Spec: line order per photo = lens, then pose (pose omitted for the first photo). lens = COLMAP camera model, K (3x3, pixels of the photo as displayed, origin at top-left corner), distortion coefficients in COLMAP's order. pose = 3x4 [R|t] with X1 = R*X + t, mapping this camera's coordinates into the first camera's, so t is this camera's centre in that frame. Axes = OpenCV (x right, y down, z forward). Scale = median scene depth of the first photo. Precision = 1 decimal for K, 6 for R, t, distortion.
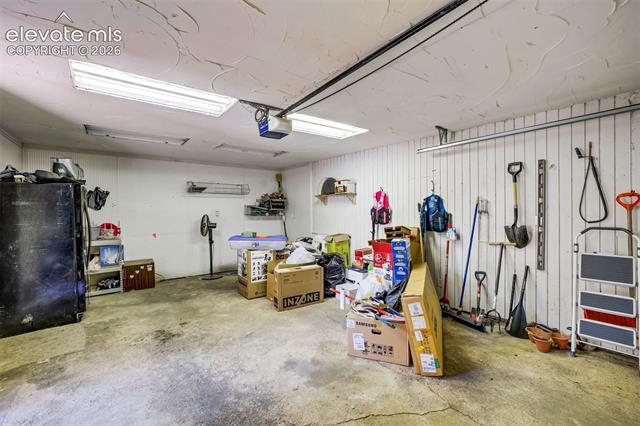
lens RADIAL K [[278.4, 0, 318.5], [0, 278.4, 211.8], [0, 0, 1]] dist [-0.025150, 0.006215]
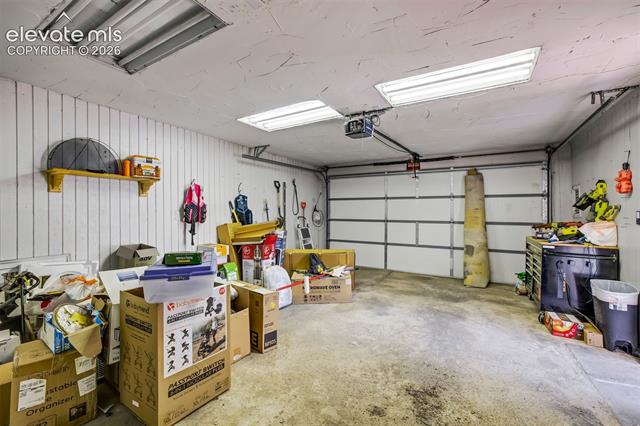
lens RADIAL K [[278.4, 0, 320.2], [0, 278.4, 214.2], [0, 0, 1]] dist [-0.025150, 0.006215]
pose [[-0.364865, 0.001164, 0.931060, -1.052326], [0.008656, 0.999960, 0.002142, 0.027689], [-0.931020, 0.008841, -0.364861, 1.447198]]
